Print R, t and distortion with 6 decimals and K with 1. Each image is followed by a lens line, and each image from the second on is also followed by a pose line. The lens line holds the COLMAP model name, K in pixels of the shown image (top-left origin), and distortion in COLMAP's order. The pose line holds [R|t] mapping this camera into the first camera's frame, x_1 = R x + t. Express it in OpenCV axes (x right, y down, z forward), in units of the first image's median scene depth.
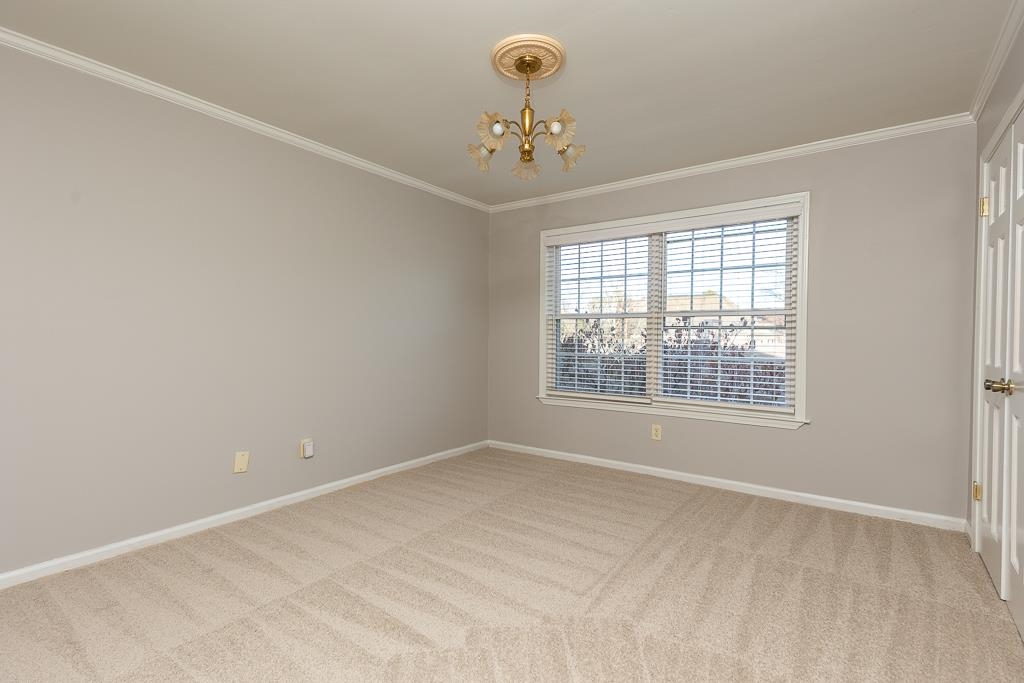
lens RADIAL K [[491.6, 0, 513.7], [0, 491.6, 339.4], [0, 0, 1]] dist [0.028402, -0.000579]
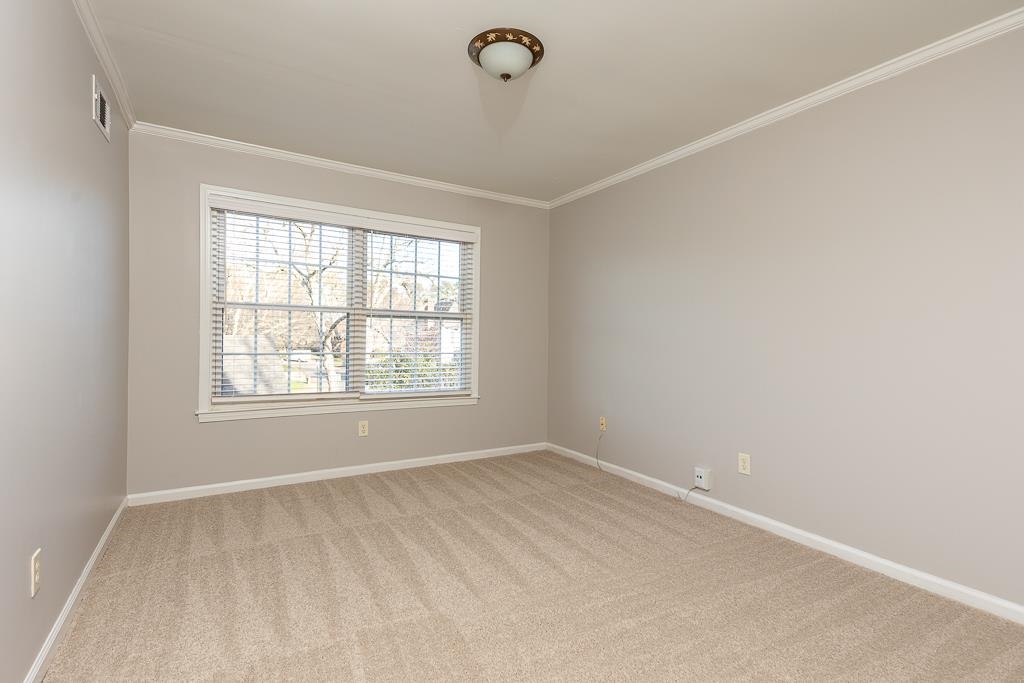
lens RADIAL K [[483.6, 0, 507.3], [0, 483.6, 347.9], [0, 0, 1]] dist [0.025981, -0.000464]
pose [[0.391375, -0.018733, 0.920040, -0.471808], [-0.010821, 0.999630, 0.024957, -0.003089], [-0.920168, -0.019723, 0.391028, 0.329544]]
